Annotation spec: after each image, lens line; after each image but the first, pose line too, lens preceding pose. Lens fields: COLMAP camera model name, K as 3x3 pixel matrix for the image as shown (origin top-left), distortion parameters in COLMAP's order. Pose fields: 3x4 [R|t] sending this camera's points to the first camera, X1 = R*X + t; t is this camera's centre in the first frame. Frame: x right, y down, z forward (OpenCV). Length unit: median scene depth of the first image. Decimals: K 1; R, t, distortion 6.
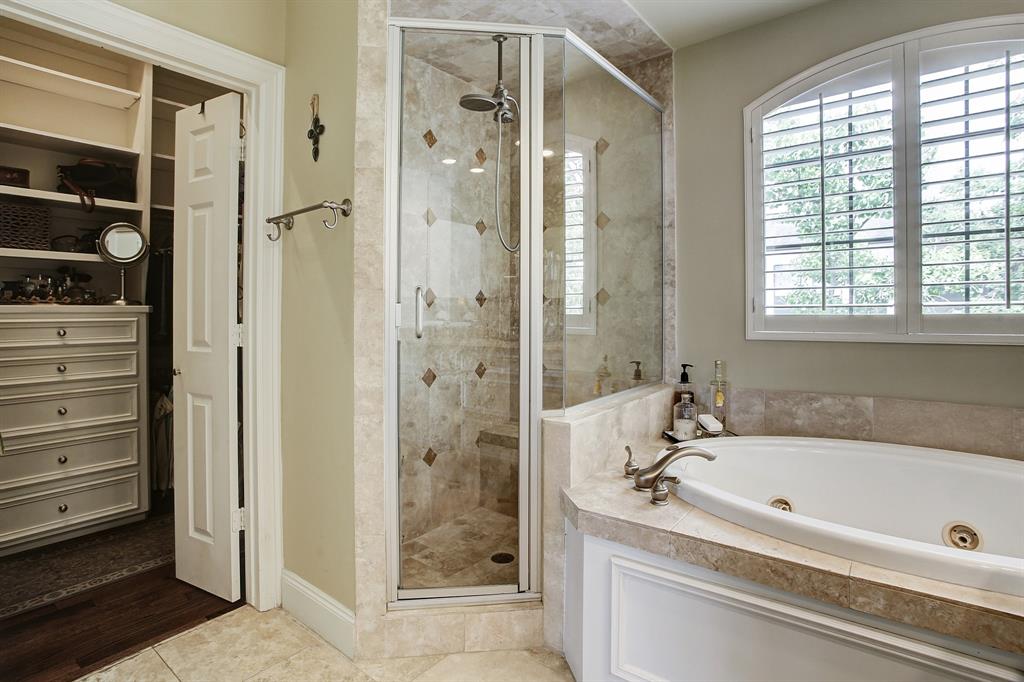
lens RADIAL K [[507.7, 0, 490.2], [0, 507.7, 311.3], [0, 0, 1]] dist [-0.060433, 0.012153]
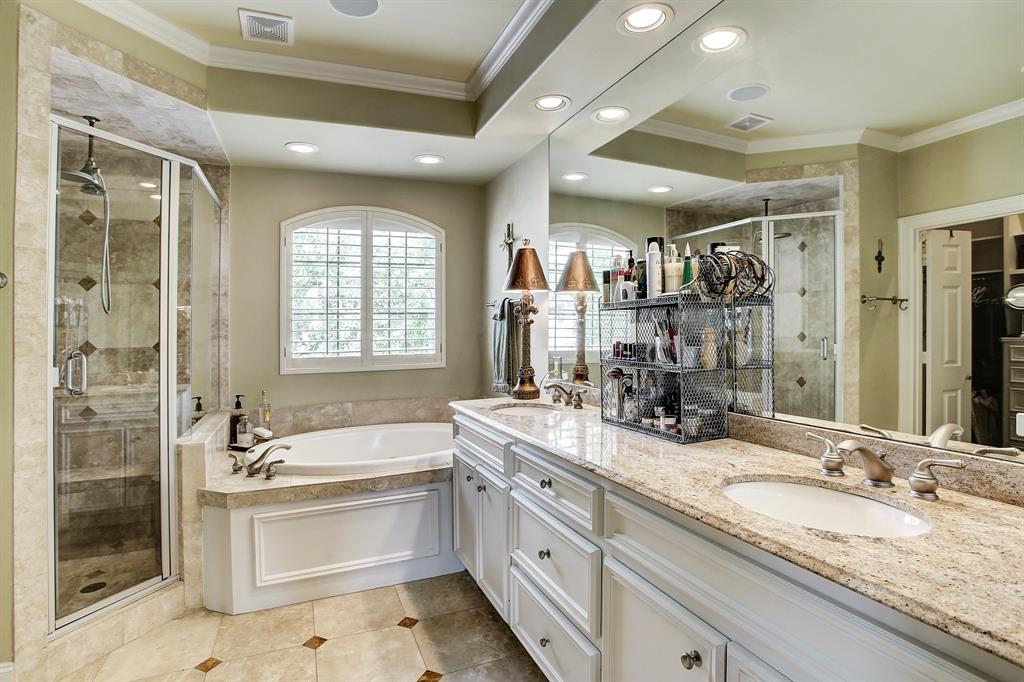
lens RADIAL K [[507.7, 0, 513.9], [0, 507.7, 335.9], [0, 0, 1]] dist [-0.060433, 0.012153]
pose [[0.451851, -0.007358, 0.892063, -0.678123], [0.005204, 0.999971, 0.005612, -0.085441], [-0.892078, 0.002106, 0.451876, -0.417216]]
